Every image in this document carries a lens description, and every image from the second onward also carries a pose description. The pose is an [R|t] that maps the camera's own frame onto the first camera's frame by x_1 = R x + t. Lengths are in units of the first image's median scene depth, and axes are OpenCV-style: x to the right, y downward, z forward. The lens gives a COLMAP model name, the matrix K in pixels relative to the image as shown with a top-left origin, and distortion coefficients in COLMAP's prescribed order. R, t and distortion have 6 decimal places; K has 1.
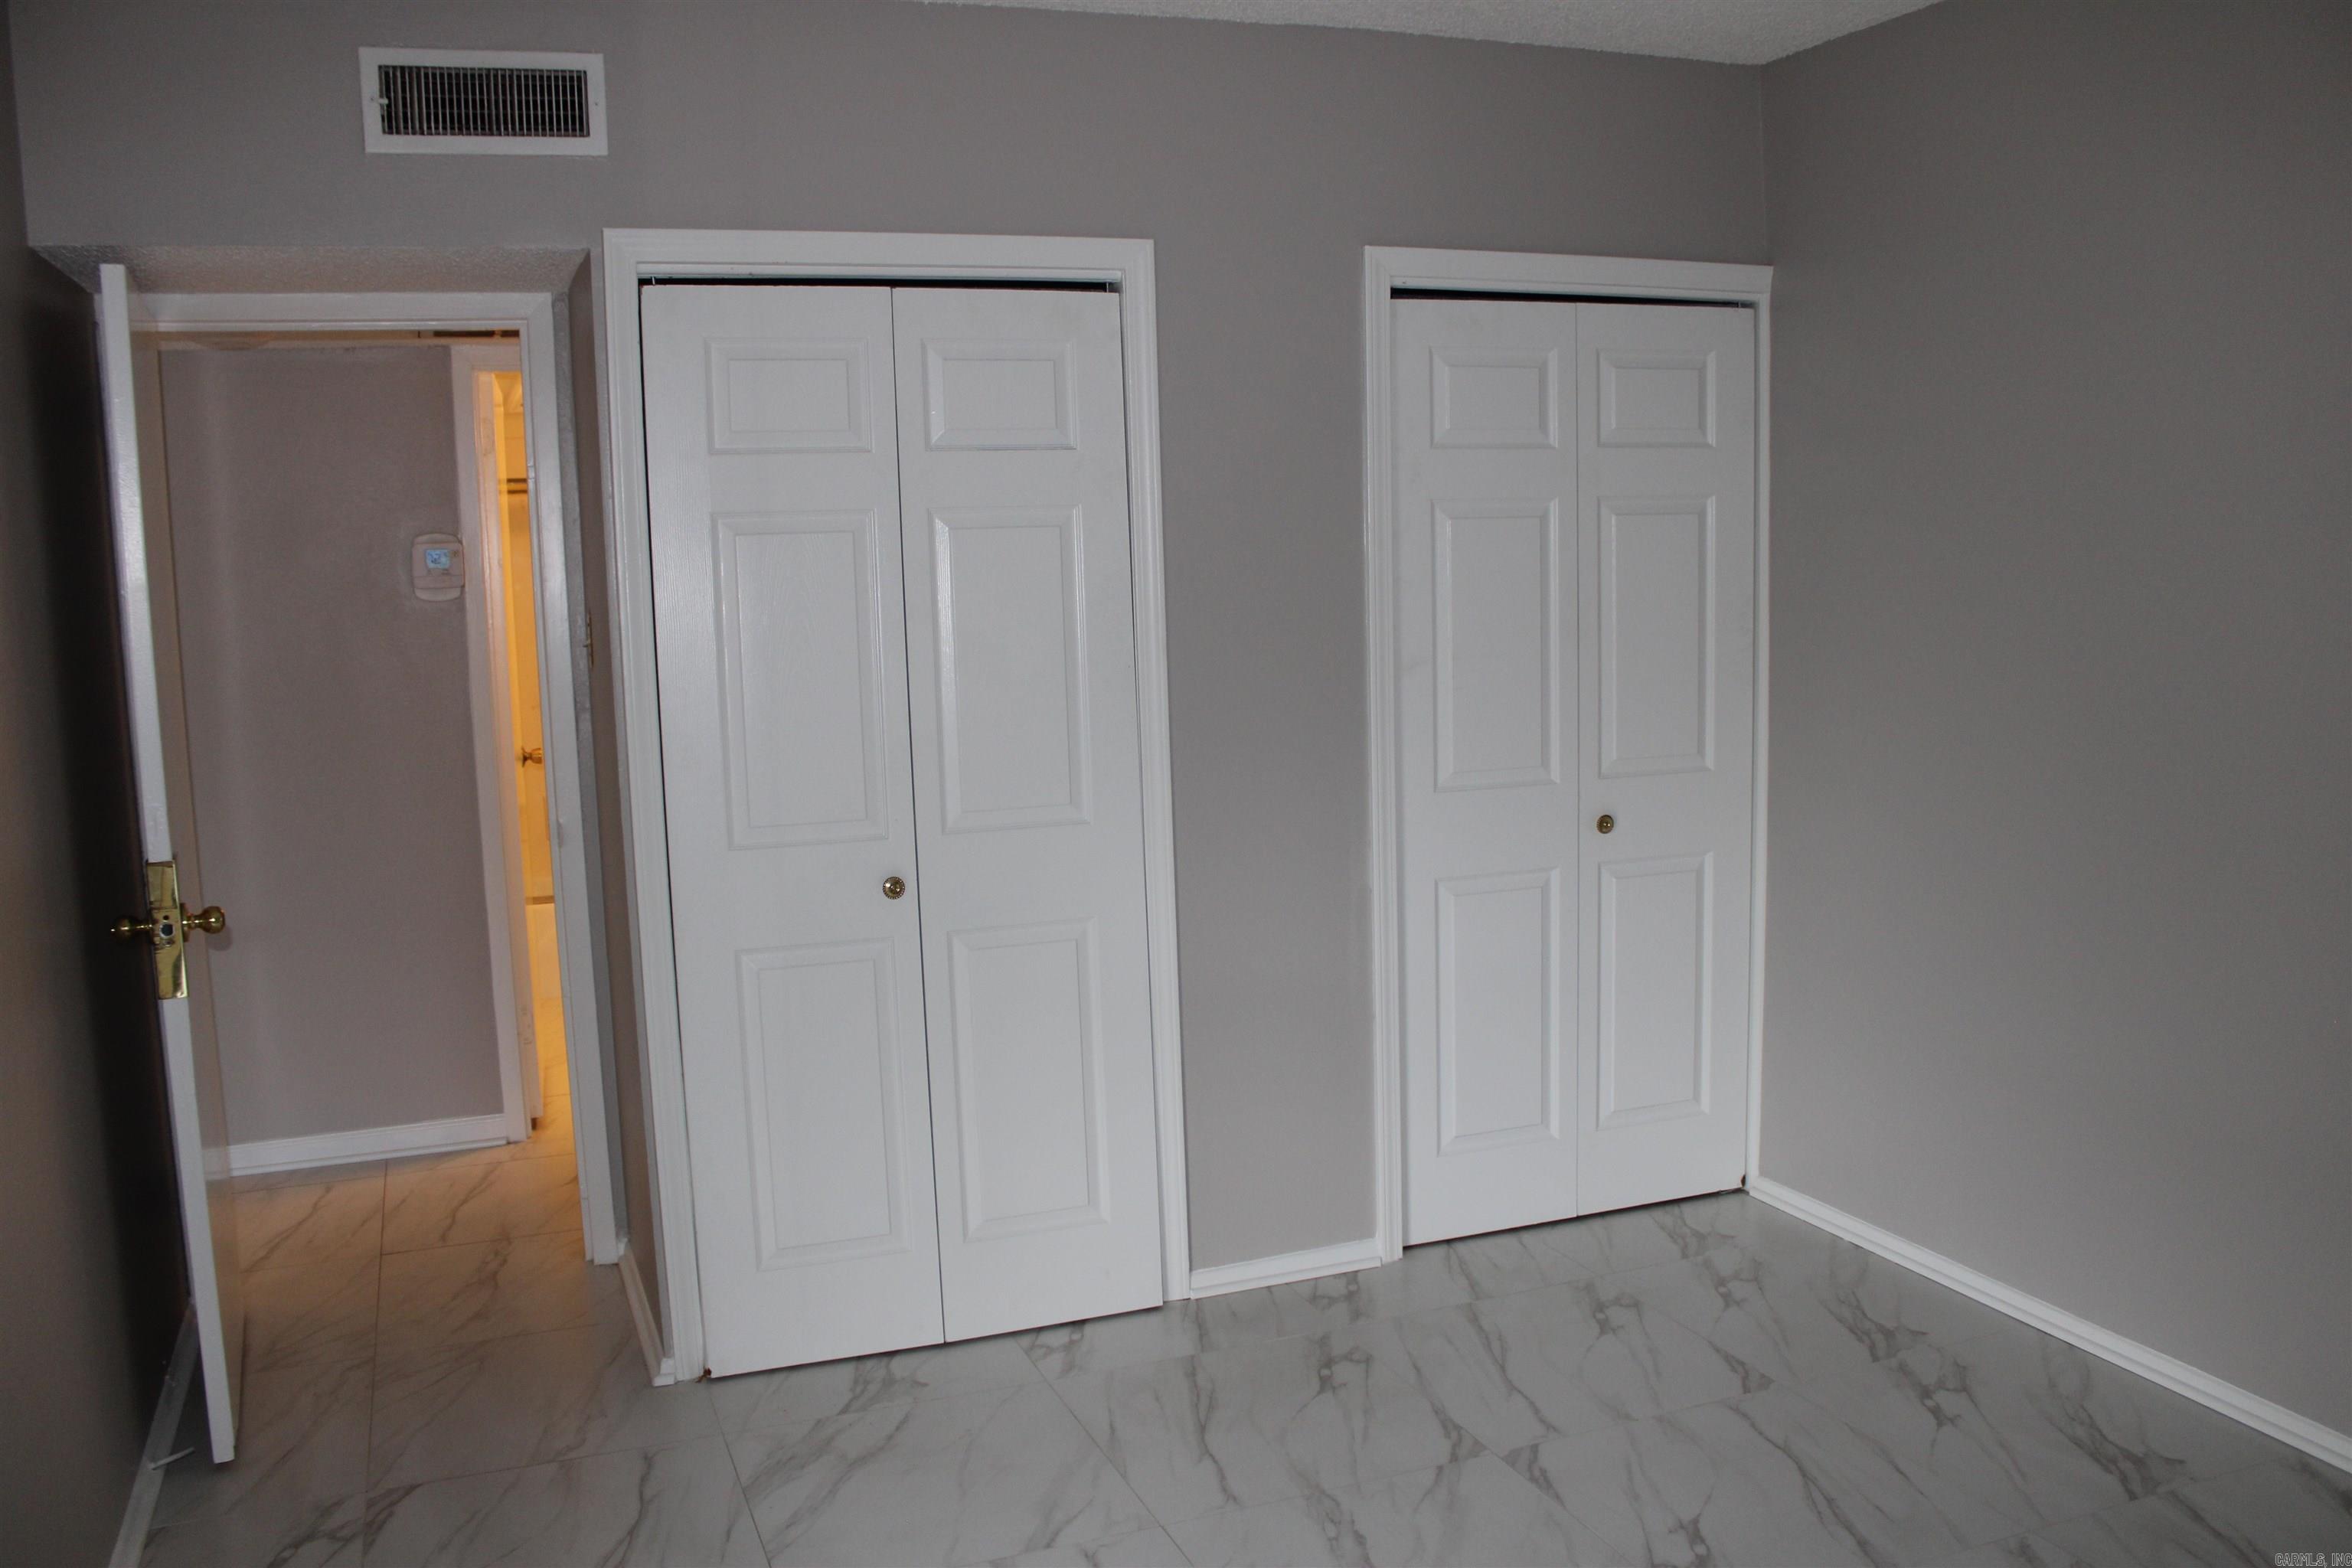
lens RADIAL K [[1951.3, 0, 1176.0], [0, 1951.3, 784.0], [0, 0, 1]] dist [-0.145947, 0.116783]
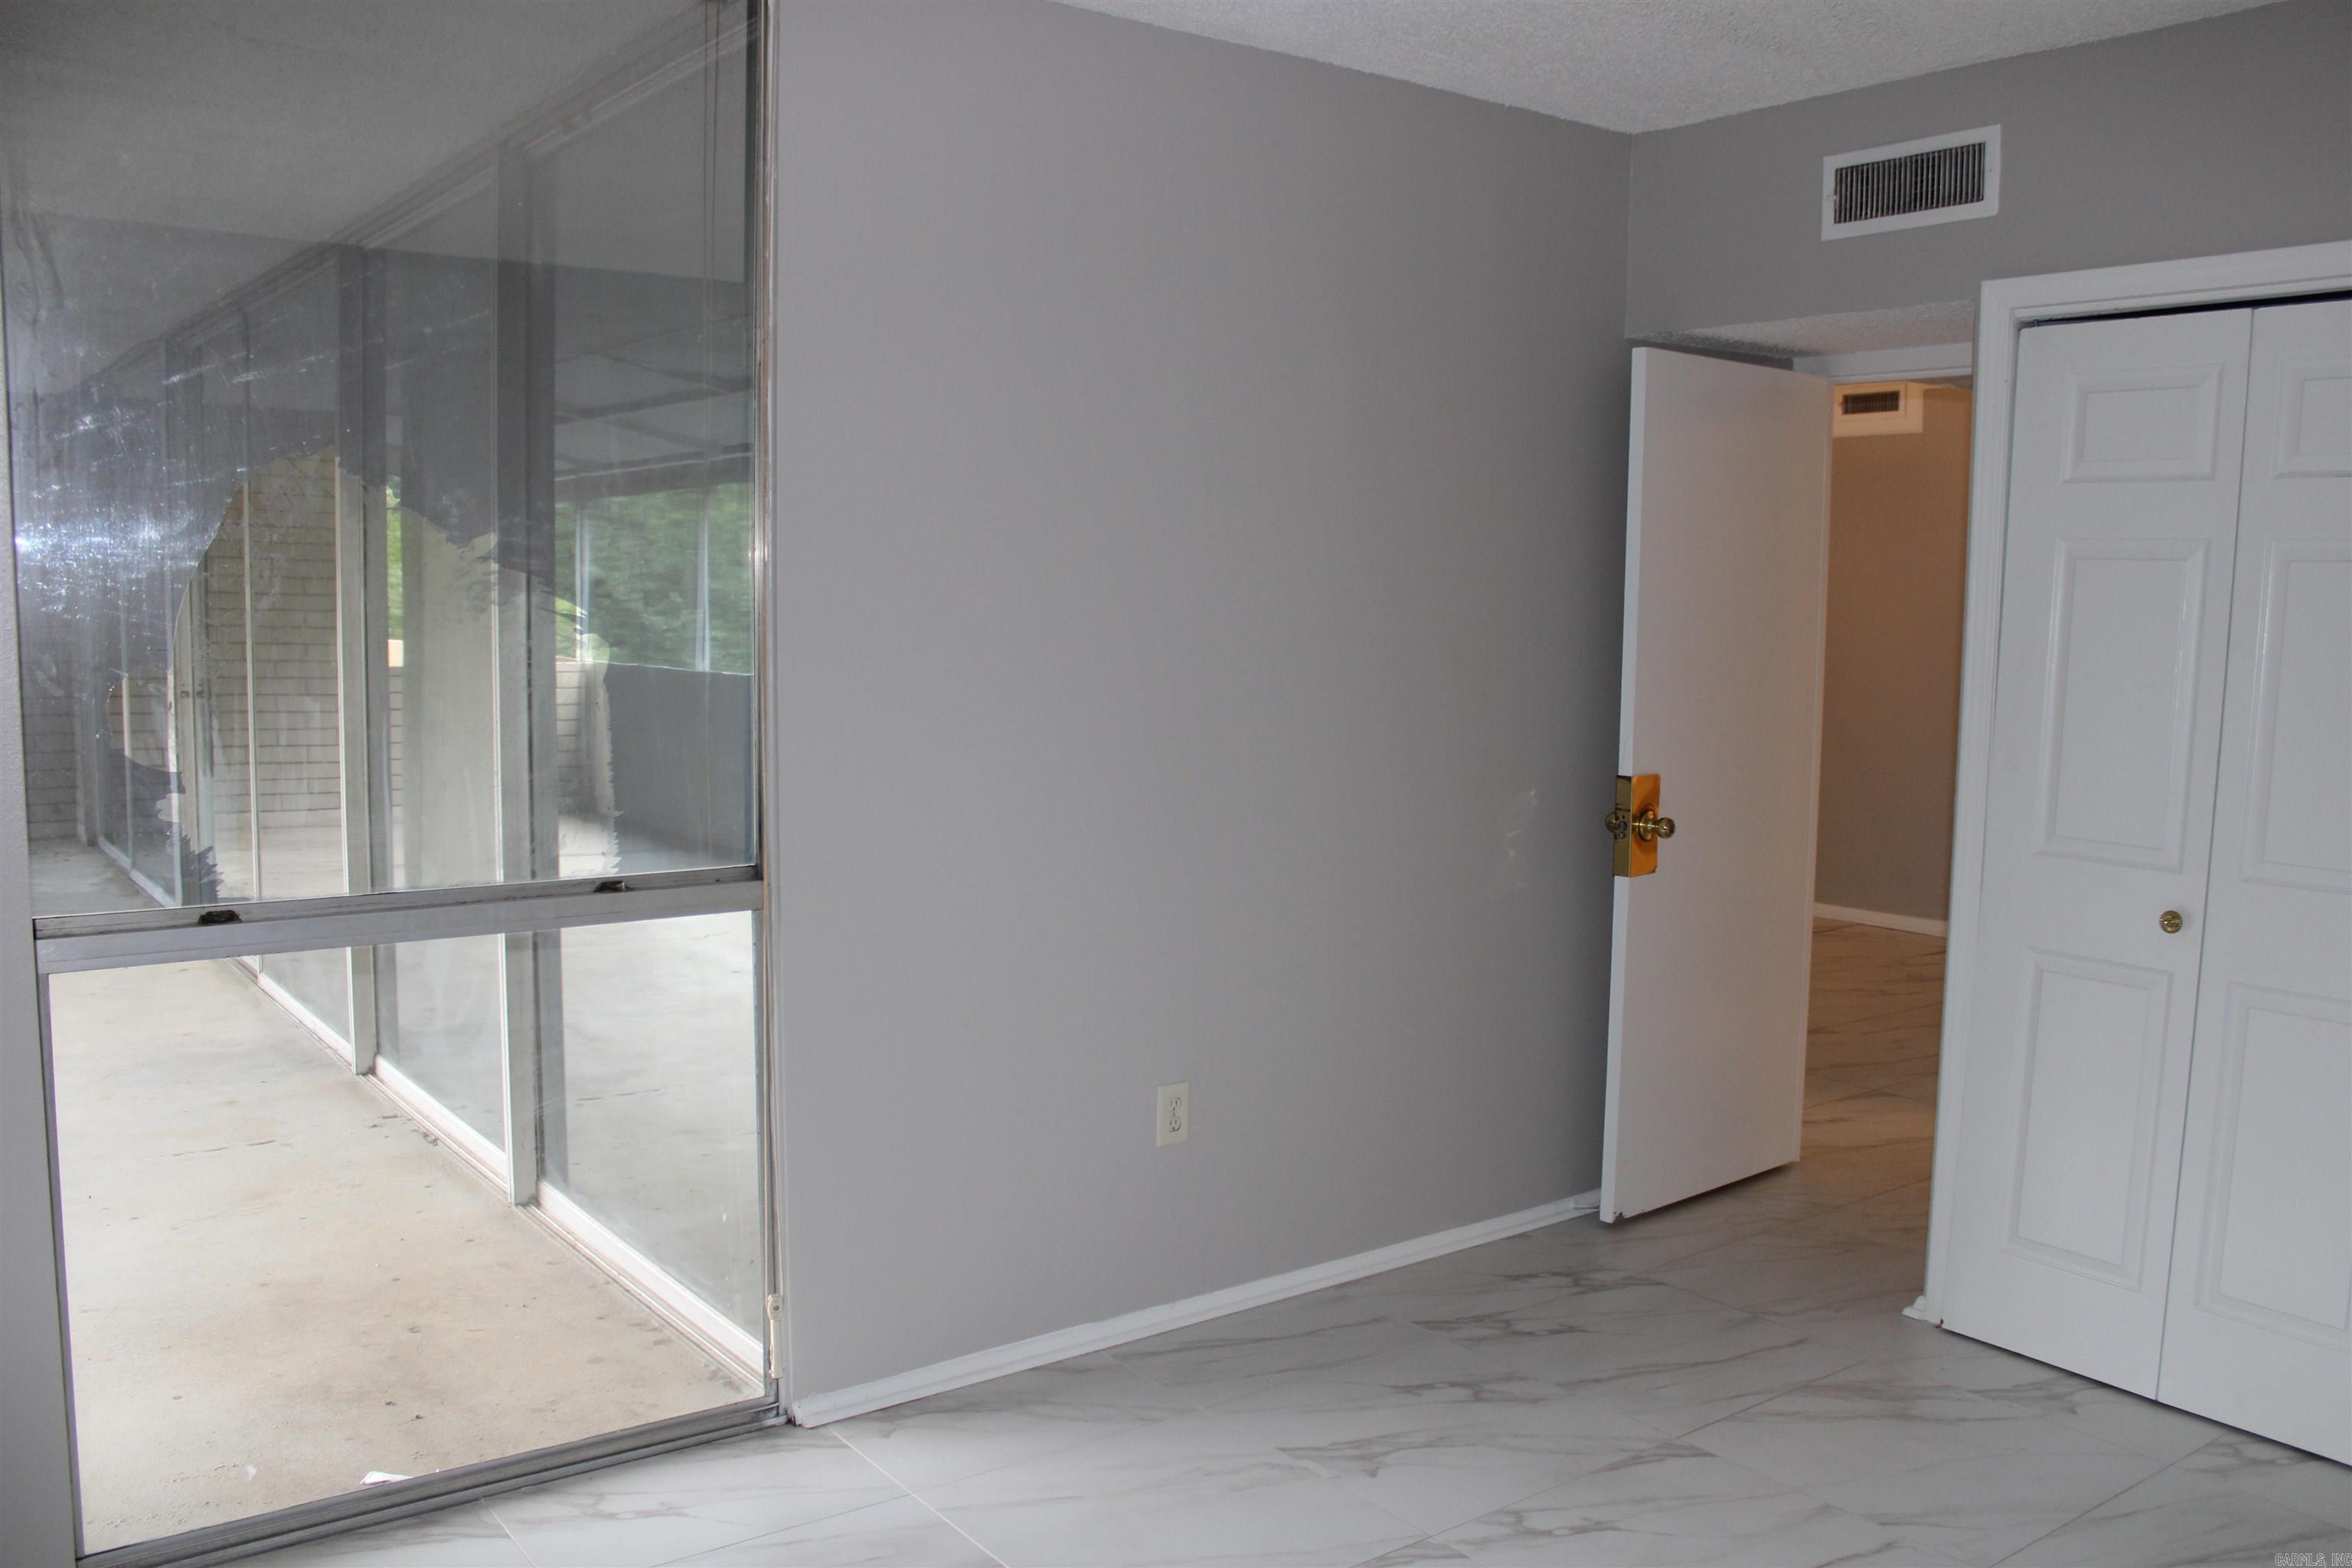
lens RADIAL K [[1951.3, 0, 1176.0], [0, 1951.3, 784.0], [0, 0, 1]] dist [-0.145947, 0.116783]
pose [[0.277331, 0.133686, -0.951428, 0.665356], [-0.134588, 0.985913, 0.099300, -0.046596], [0.951301, 0.100512, 0.291417, 0.253249]]
